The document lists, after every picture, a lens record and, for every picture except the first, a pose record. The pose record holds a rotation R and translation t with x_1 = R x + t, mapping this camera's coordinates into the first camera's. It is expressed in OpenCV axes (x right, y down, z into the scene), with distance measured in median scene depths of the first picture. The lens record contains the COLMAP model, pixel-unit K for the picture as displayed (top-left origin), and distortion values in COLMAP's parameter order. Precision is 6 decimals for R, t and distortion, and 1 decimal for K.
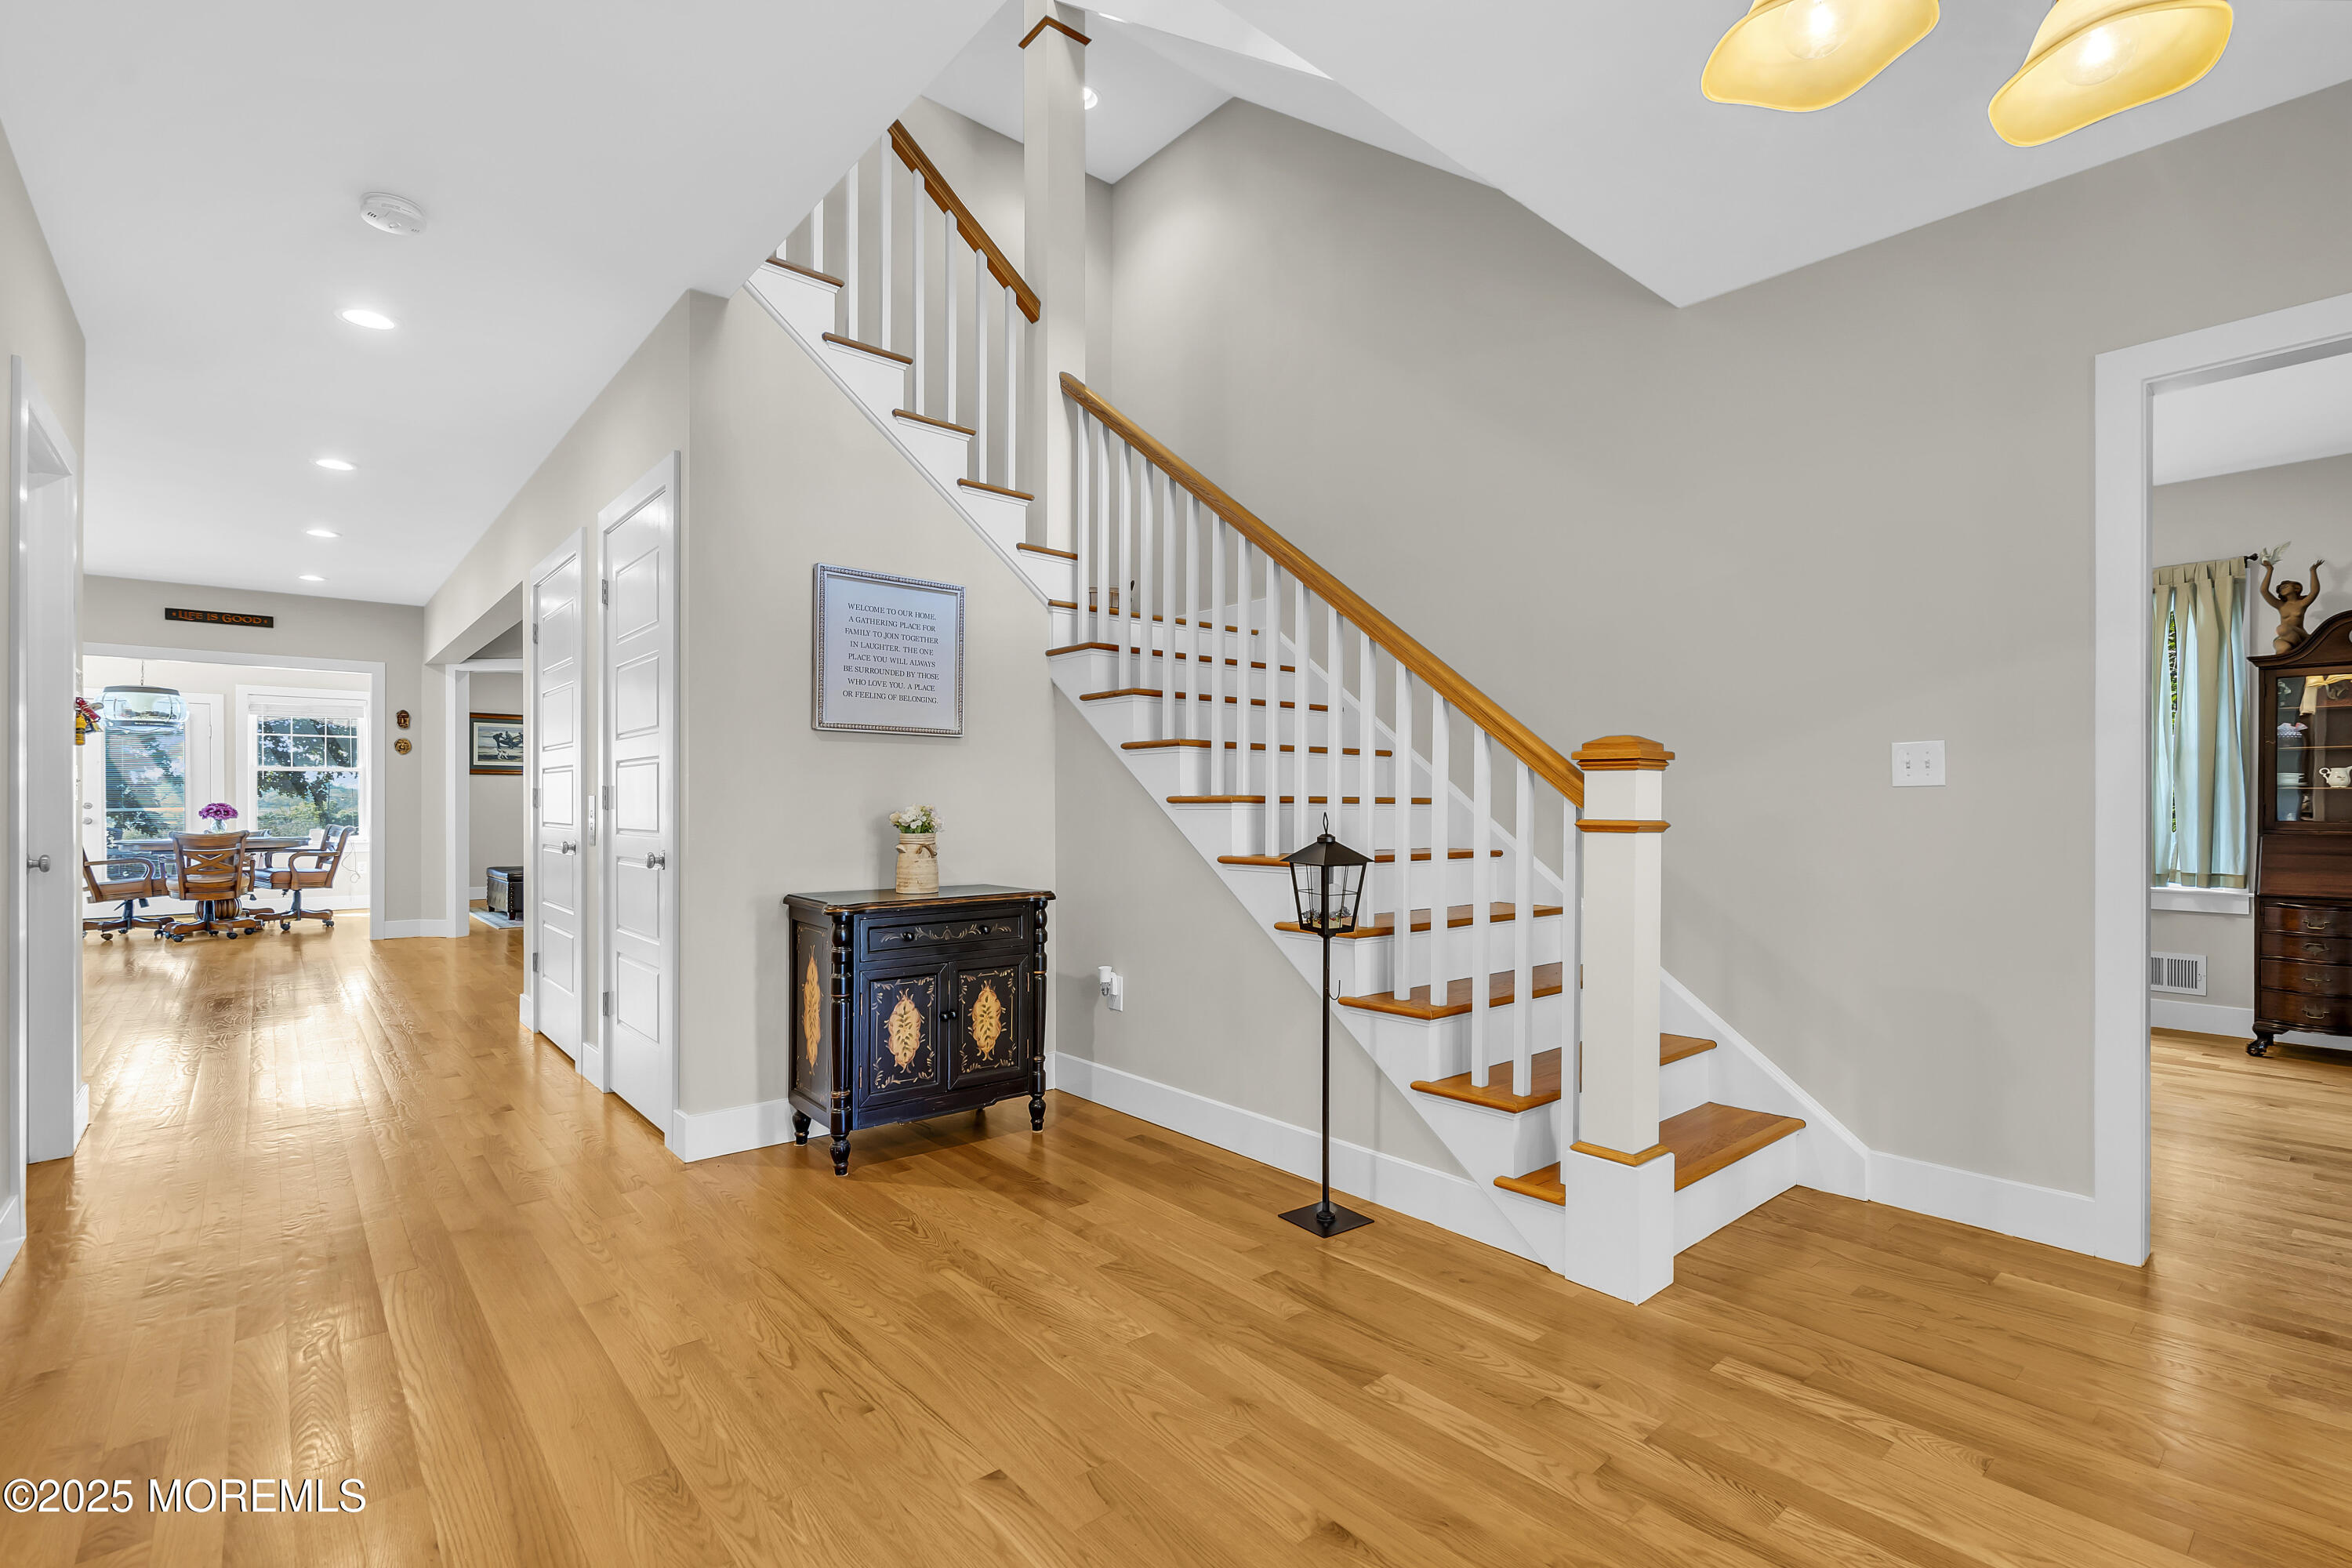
lens RADIAL K [[1070.1, 0, 1185.2], [0, 1070.1, 801.6], [0, 0, 1]] dist [-0.000689, 0.002187]
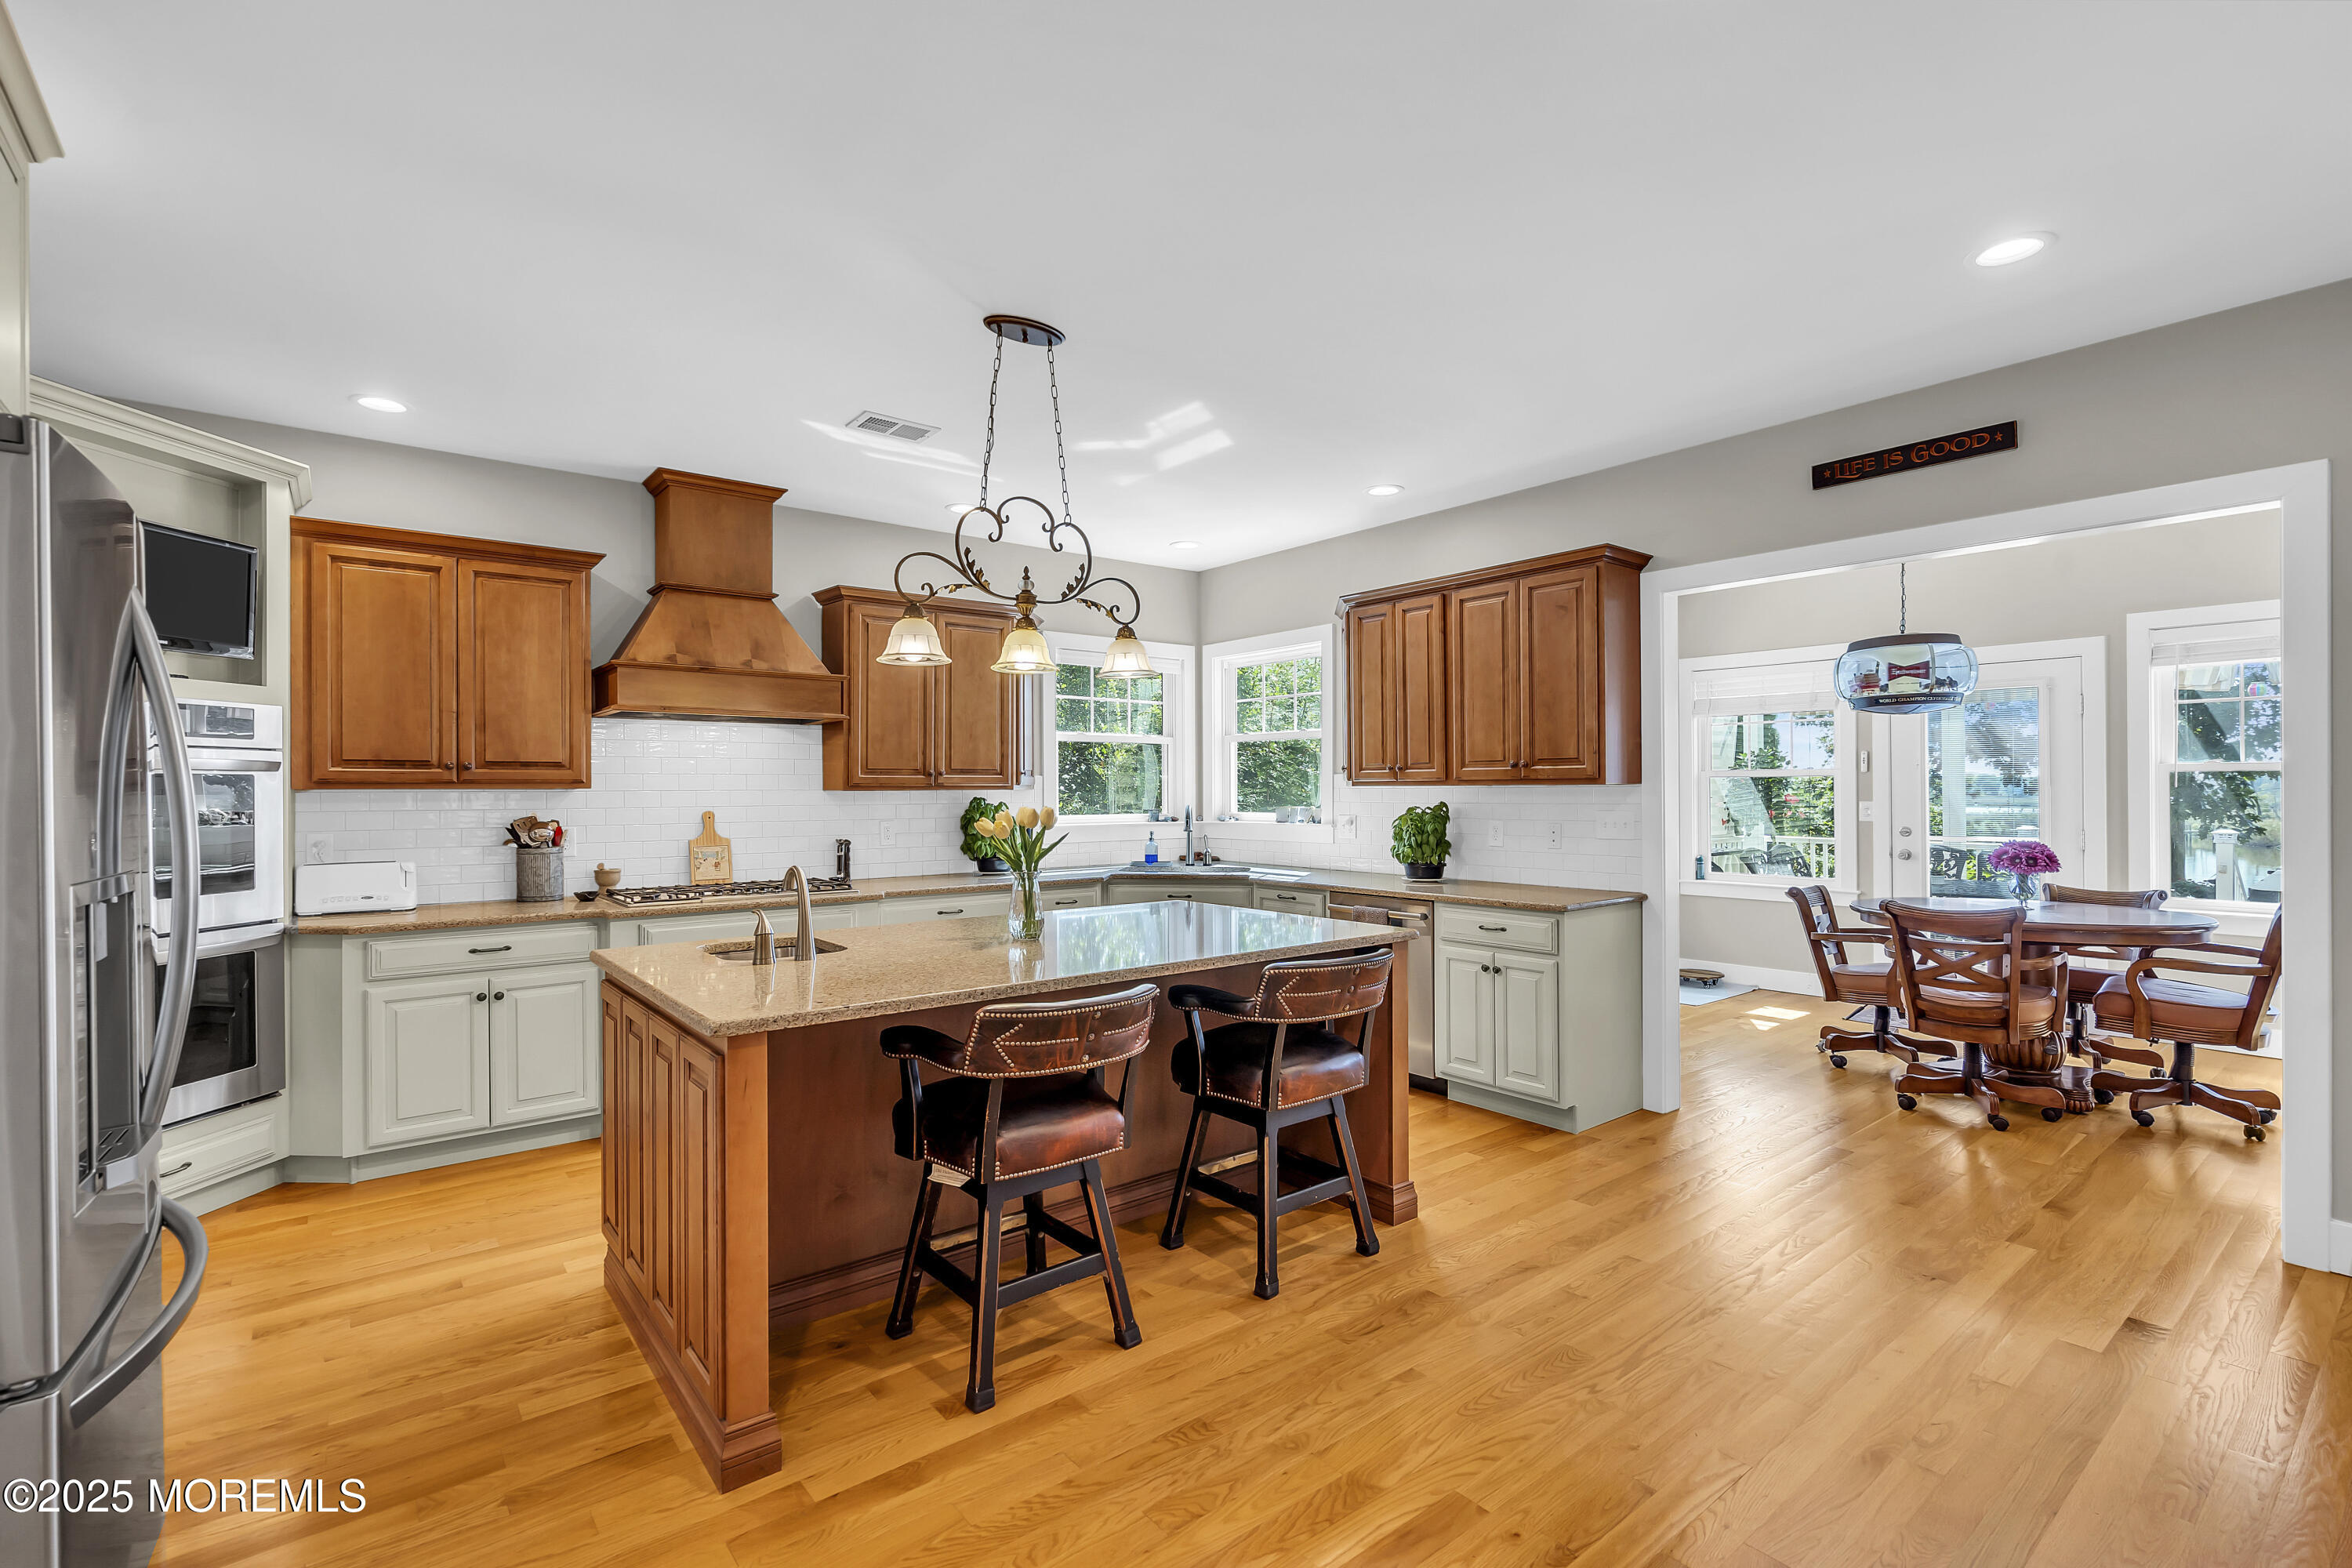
lens RADIAL K [[1070.1, 0, 1197.9], [0, 1070.1, 784.1], [0, 0, 1]] dist [-0.000689, 0.002187]
pose [[-0.027828, -0.002889, -0.999609, -0.361747], [0.003018, 0.999991, -0.002974, -0.024996], [0.999608, -0.003100, -0.027819, 0.593301]]
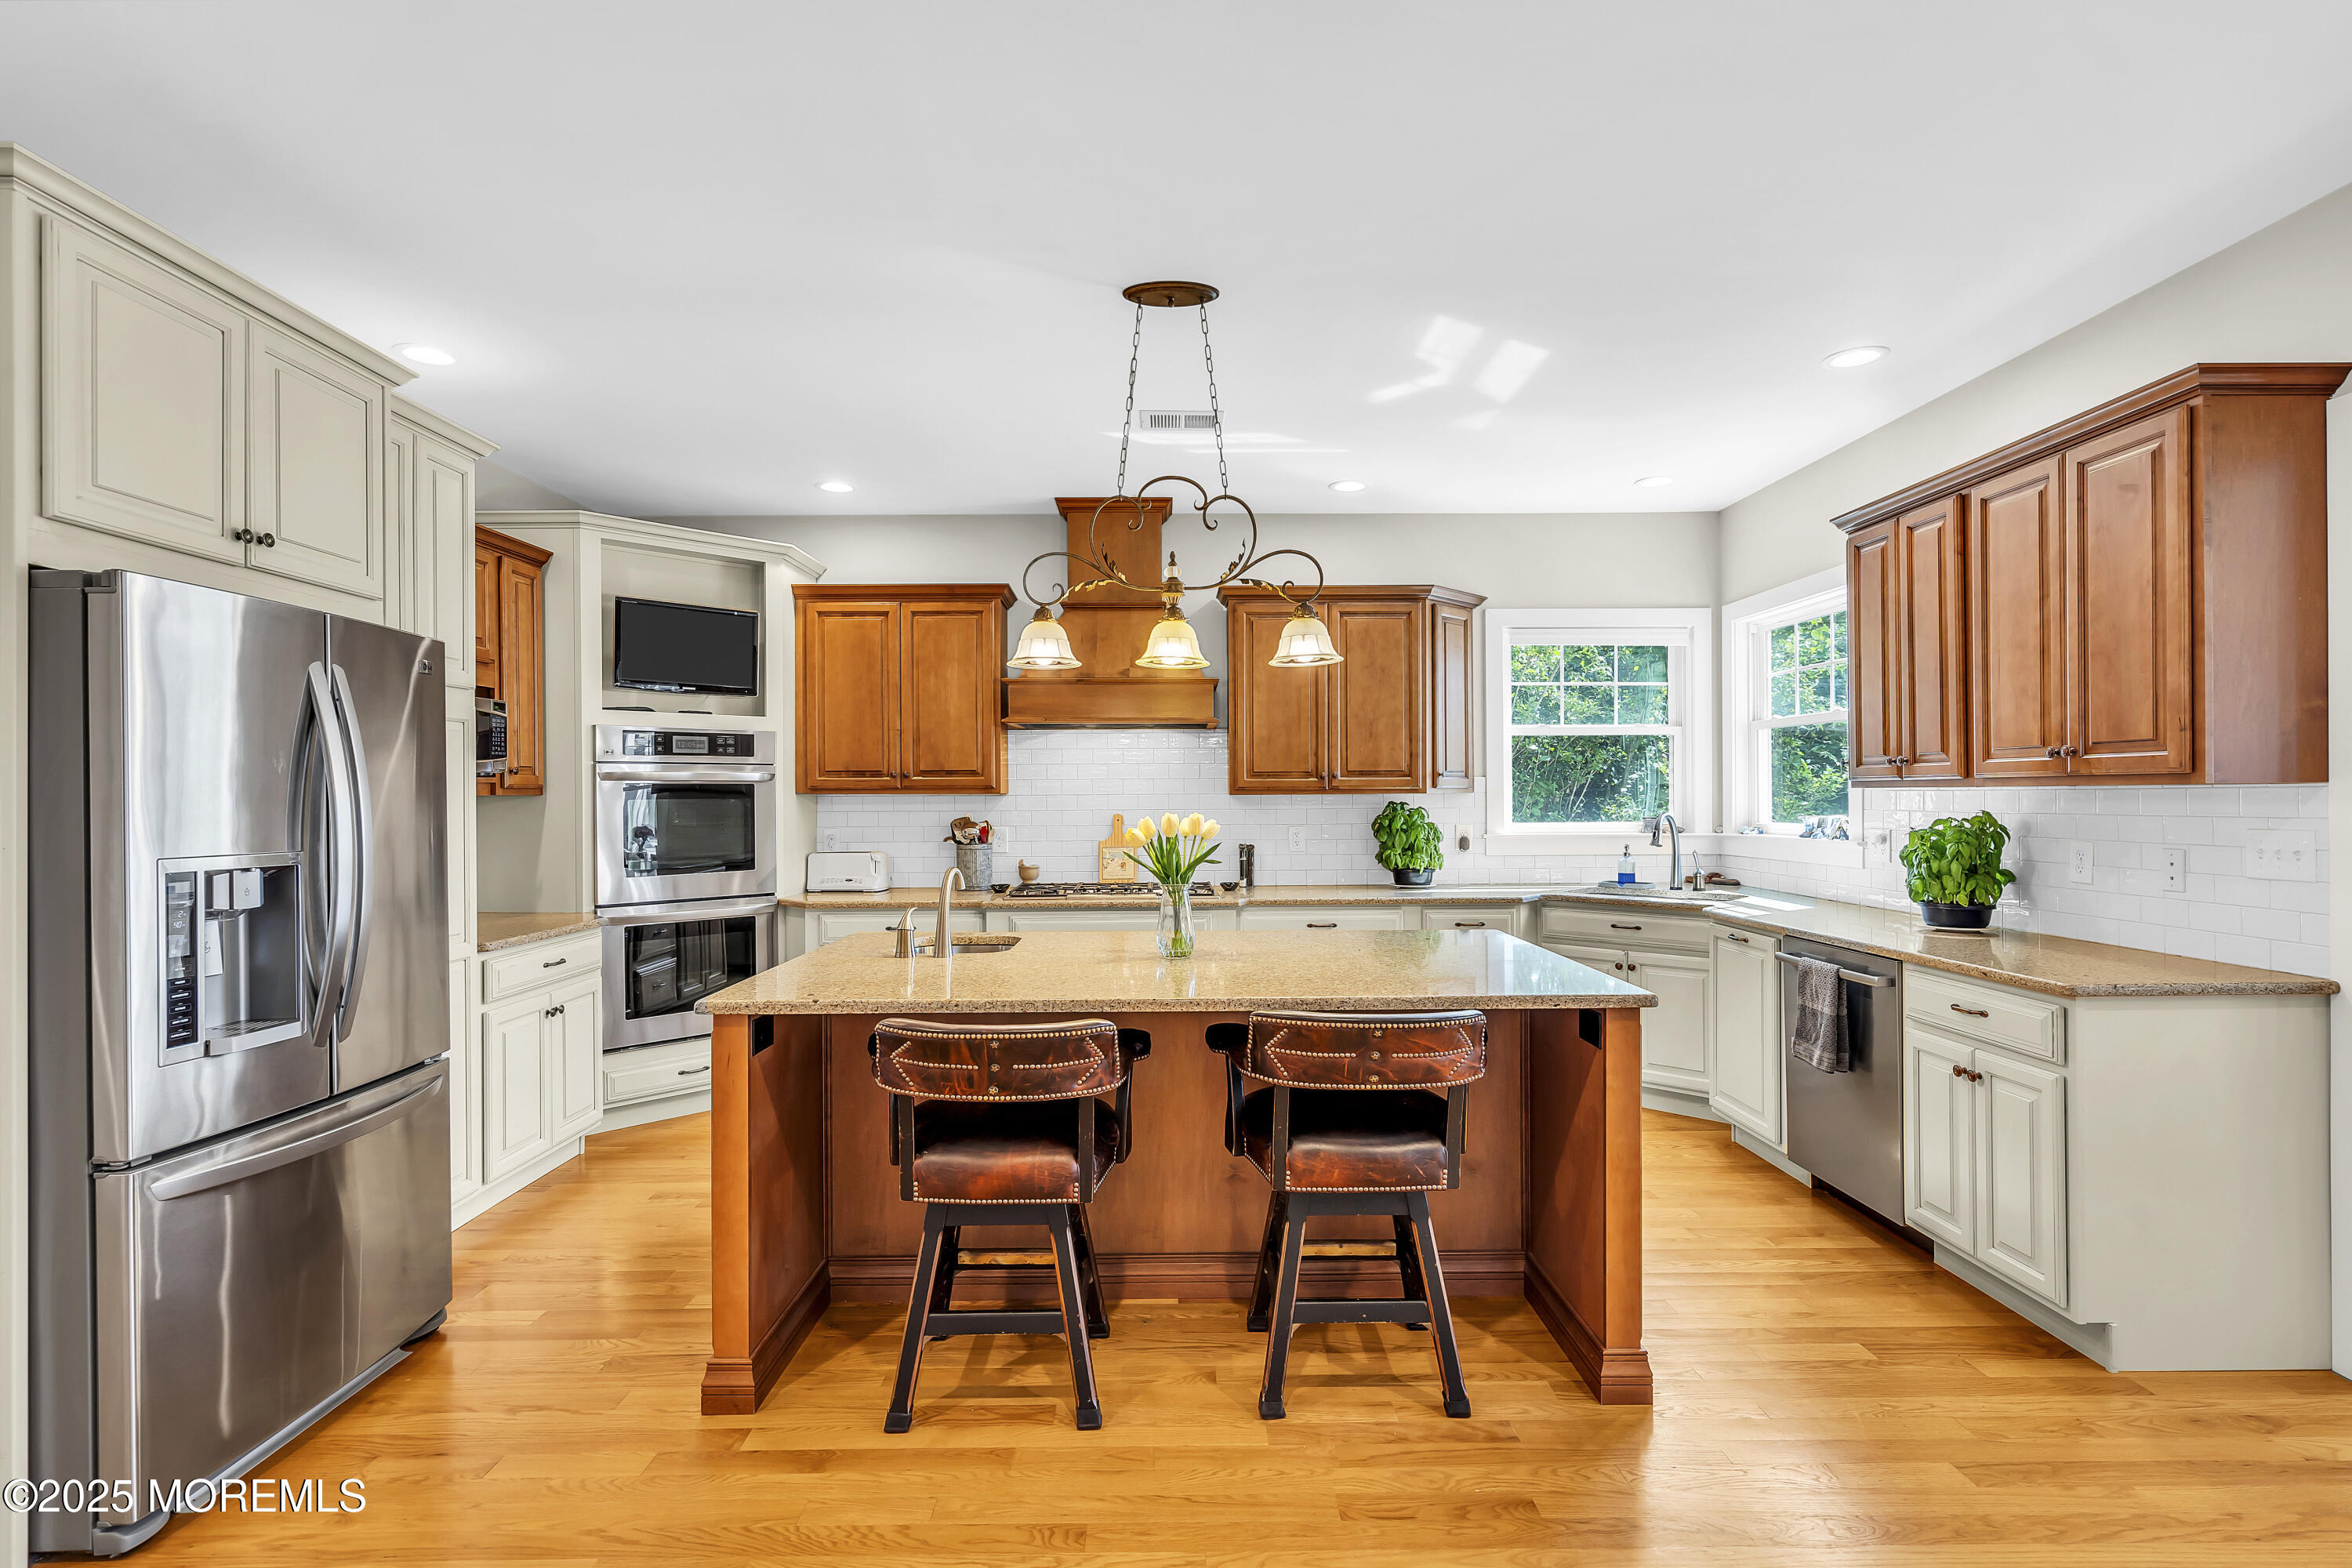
lens RADIAL K [[1144.7, 0, 1175.7], [0, 1144.7, 789.6], [0, 0, 1]] dist [0.001666, 0.002109]
pose [[-0.645165, 0.001141, -0.764043, -0.441897], [0.005669, 0.999979, -0.003293, -0.024690], [0.764022, -0.006456, -0.645157, 0.738789]]
